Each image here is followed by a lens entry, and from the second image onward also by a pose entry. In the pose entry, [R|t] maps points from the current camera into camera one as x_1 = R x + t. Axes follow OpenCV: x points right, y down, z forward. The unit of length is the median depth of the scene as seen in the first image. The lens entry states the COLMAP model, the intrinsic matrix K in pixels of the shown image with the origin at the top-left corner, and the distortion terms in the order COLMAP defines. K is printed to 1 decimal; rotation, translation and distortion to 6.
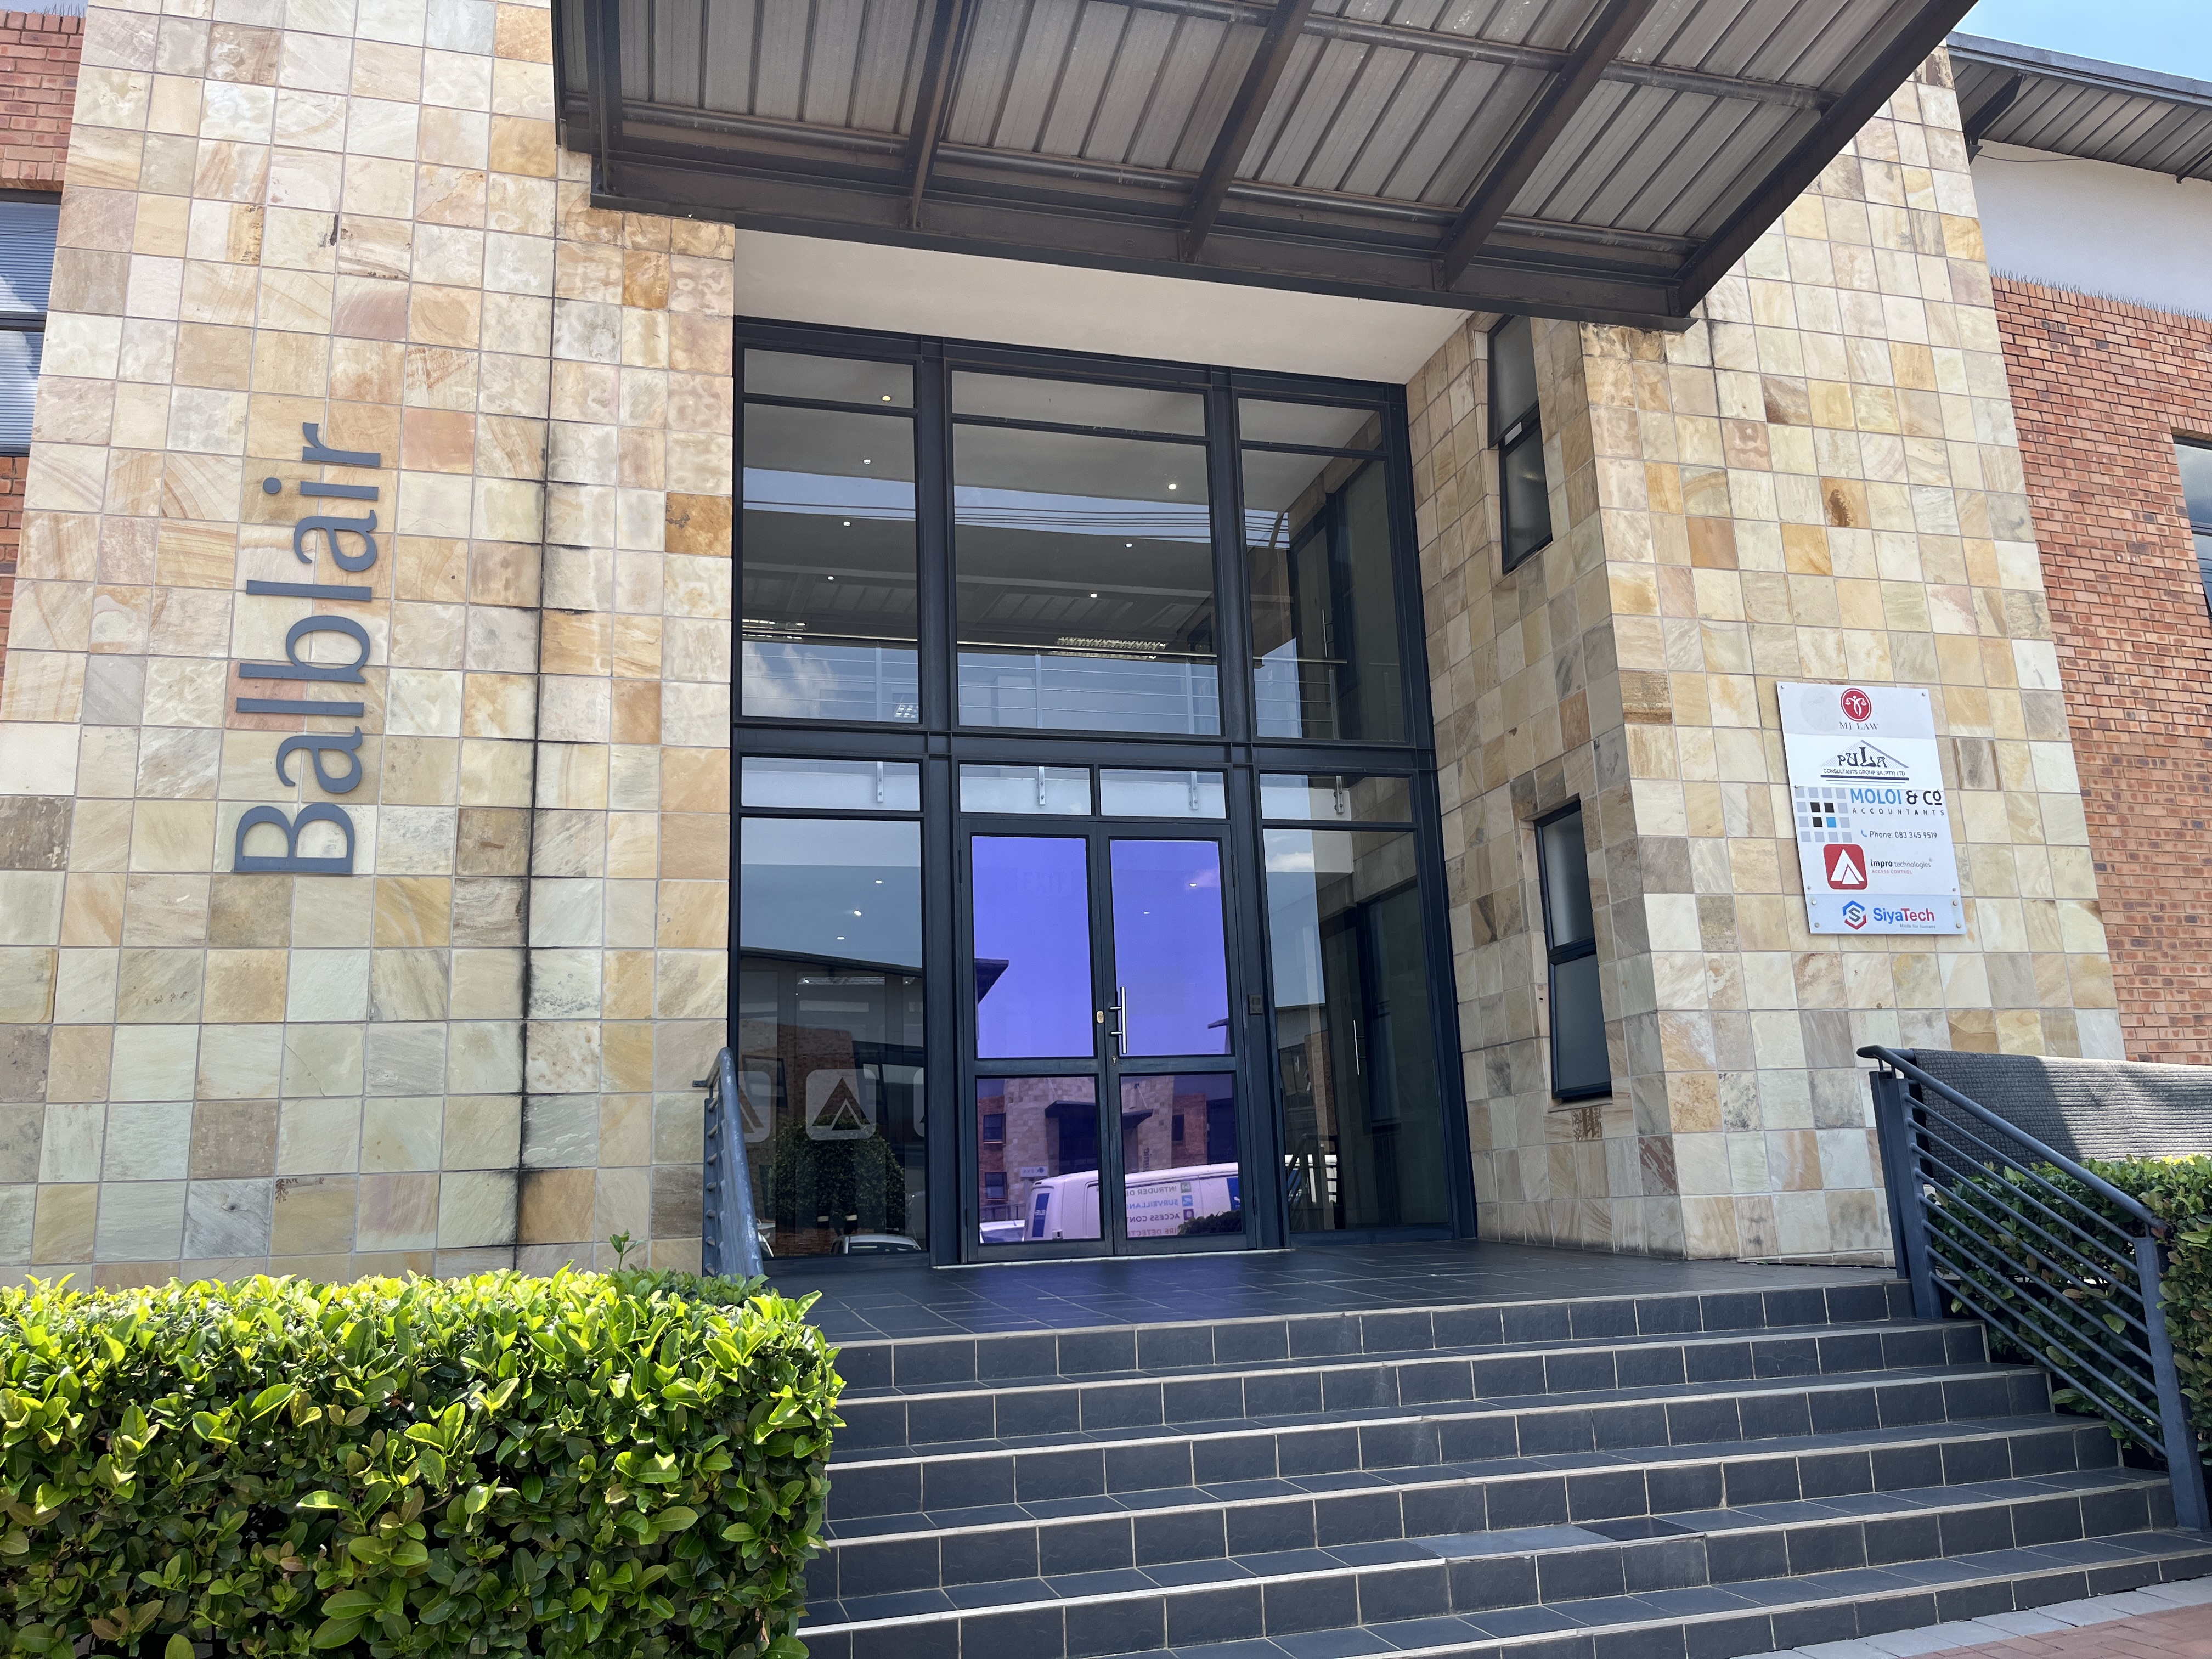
lens RADIAL K [[1712.5, 0, 1108.5], [0, 1712.5, 769.4], [0, 0, 1]] dist [0.030233, -0.046458]
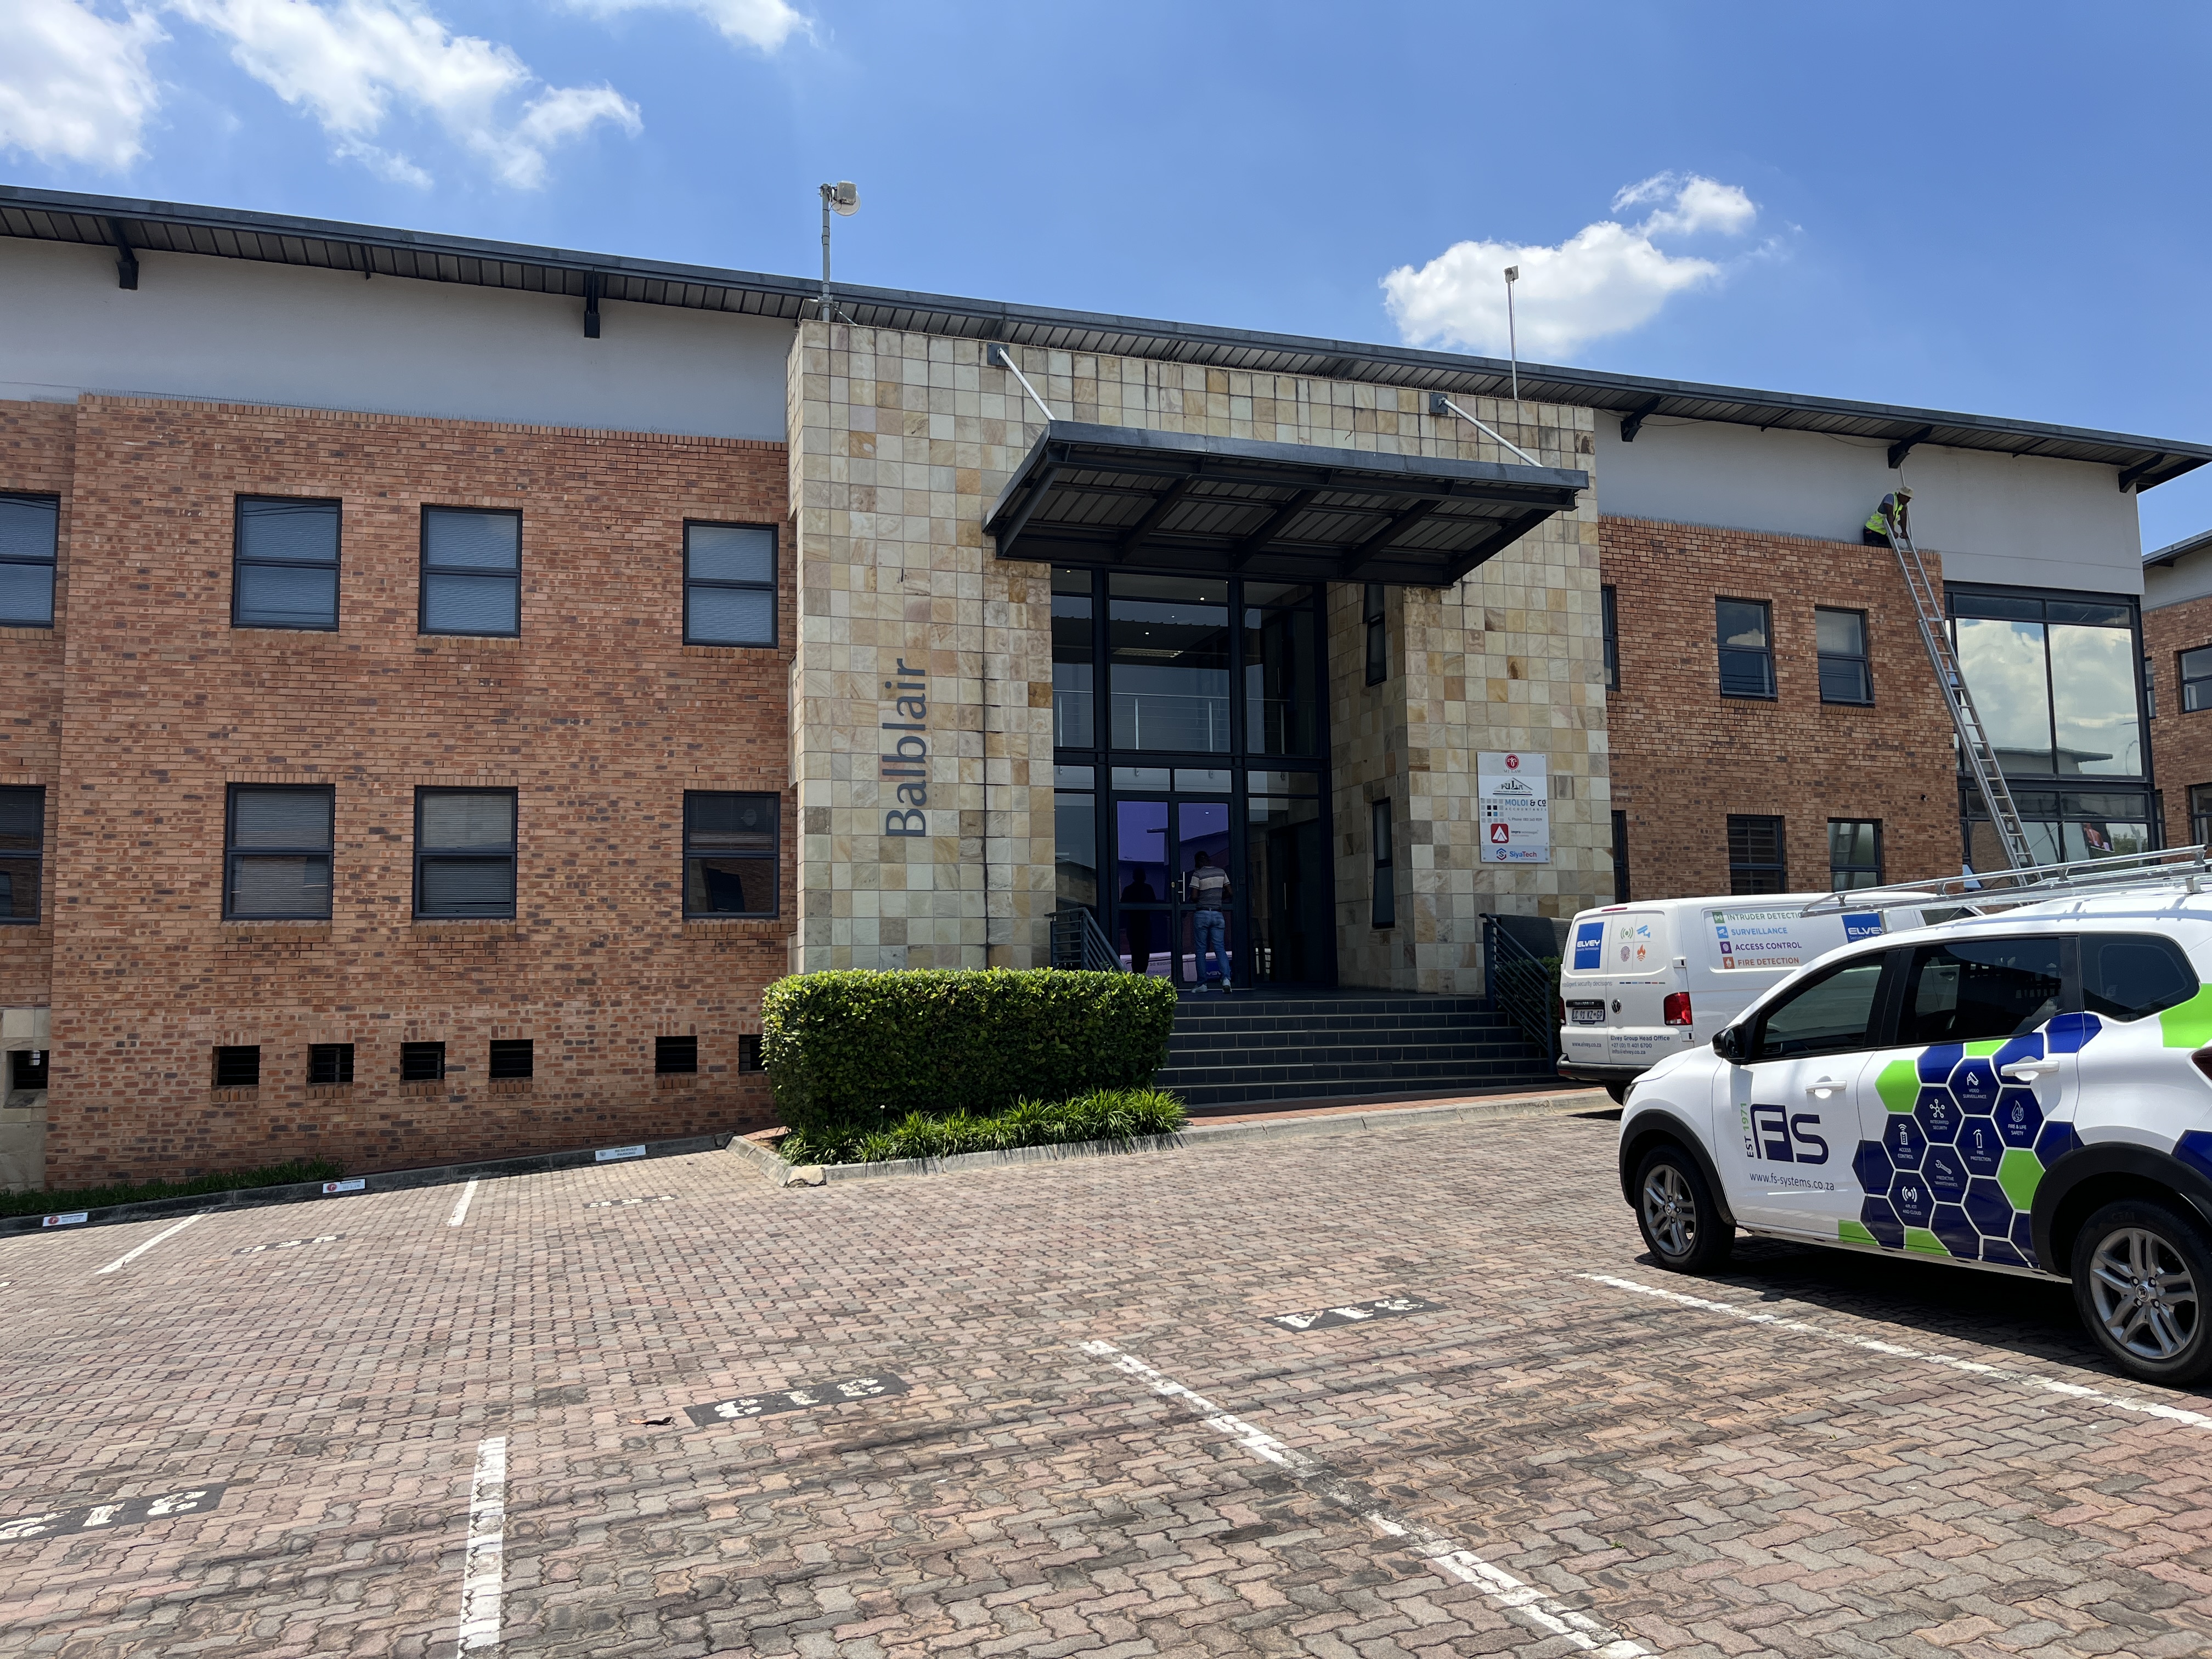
lens RADIAL K [[1712.5, 0, 1108.5], [0, 1712.5, 769.4], [0, 0, 1]] dist [0.030233, -0.046458]
pose [[0.998195, 0.031720, 0.051002, -0.241007], [-0.037508, 0.992438, 0.116878, -0.302264], [-0.046909, -0.118580, 0.991836, -1.371197]]
